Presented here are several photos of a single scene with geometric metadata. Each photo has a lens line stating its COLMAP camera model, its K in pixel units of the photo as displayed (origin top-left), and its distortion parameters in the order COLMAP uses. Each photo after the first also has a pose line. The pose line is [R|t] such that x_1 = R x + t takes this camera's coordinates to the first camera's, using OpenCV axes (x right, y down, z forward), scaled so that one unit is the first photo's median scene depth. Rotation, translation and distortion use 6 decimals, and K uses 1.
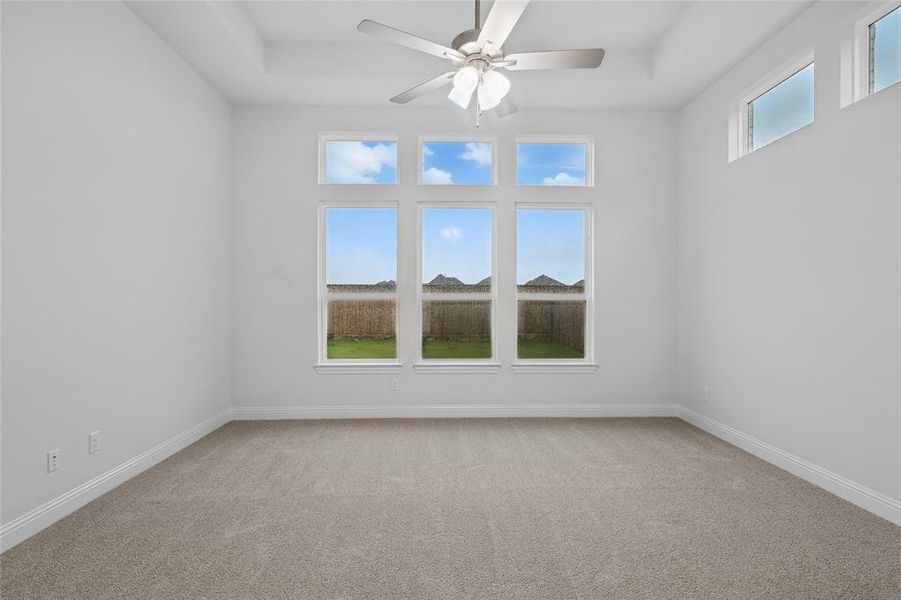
lens RADIAL K [[419.4, 0, 450.7], [0, 419.4, 303.1], [0, 0, 1]] dist [0.010582, 0.000328]
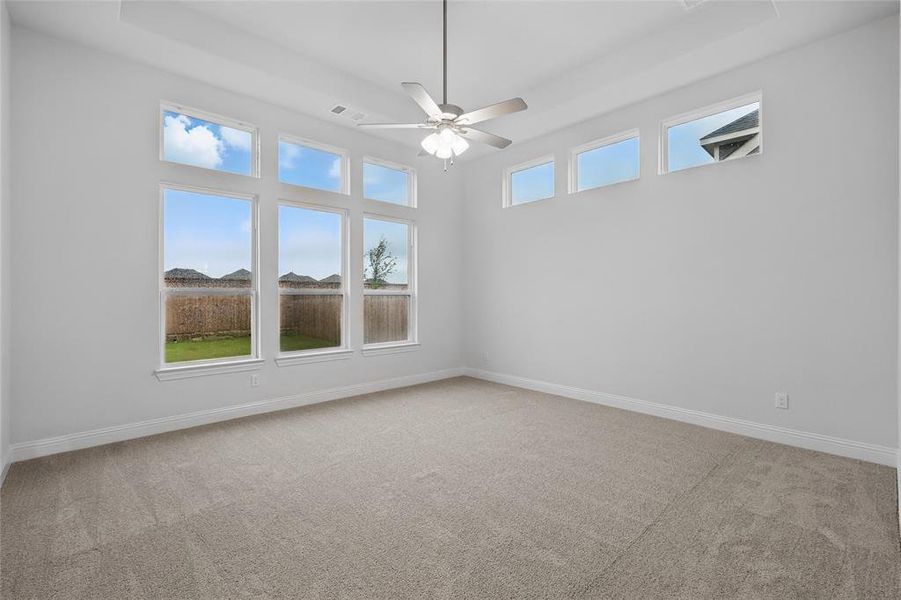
lens RADIAL K [[397.6, 0, 451.7], [0, 397.6, 296.1], [0, 0, 1]] dist [0.004701, 0.000011]
pose [[0.755673, -0.003610, 0.654939, -0.386686], [0.006410, 0.999978, -0.001884, 0.000781], [-0.654917, 0.005622, 0.755680, -0.006975]]
